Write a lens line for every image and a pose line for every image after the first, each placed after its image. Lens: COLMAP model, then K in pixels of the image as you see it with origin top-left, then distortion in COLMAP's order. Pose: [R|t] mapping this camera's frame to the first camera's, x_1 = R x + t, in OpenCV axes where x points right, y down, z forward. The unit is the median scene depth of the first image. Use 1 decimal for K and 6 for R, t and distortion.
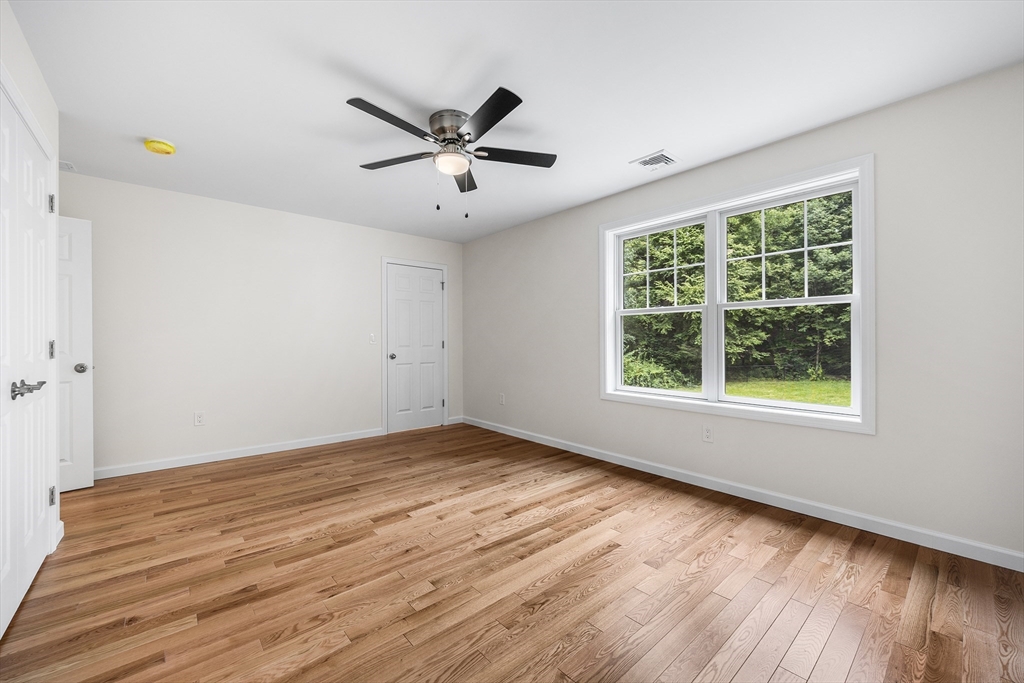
lens RADIAL K [[405.2, 0, 508.9], [0, 405.2, 342.5], [0, 0, 1]] dist [0.000100, -0.000002]
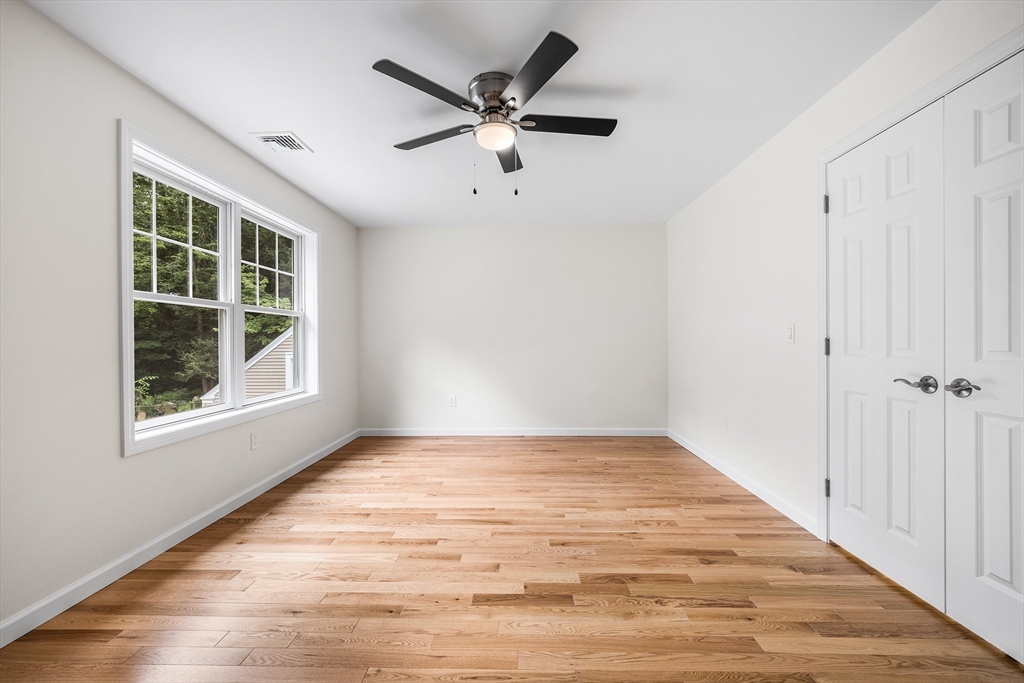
lens RADIAL K [[405.2, 0, 508.9], [0, 405.2, 342.5], [0, 0, 1]] dist [0.000100, -0.000002]
pose [[-0.734709, 0.003813, 0.678371, -0.799475], [0.012941, 0.999881, 0.008396, -0.005786], [-0.678258, 0.014948, -0.734671, 1.732400]]
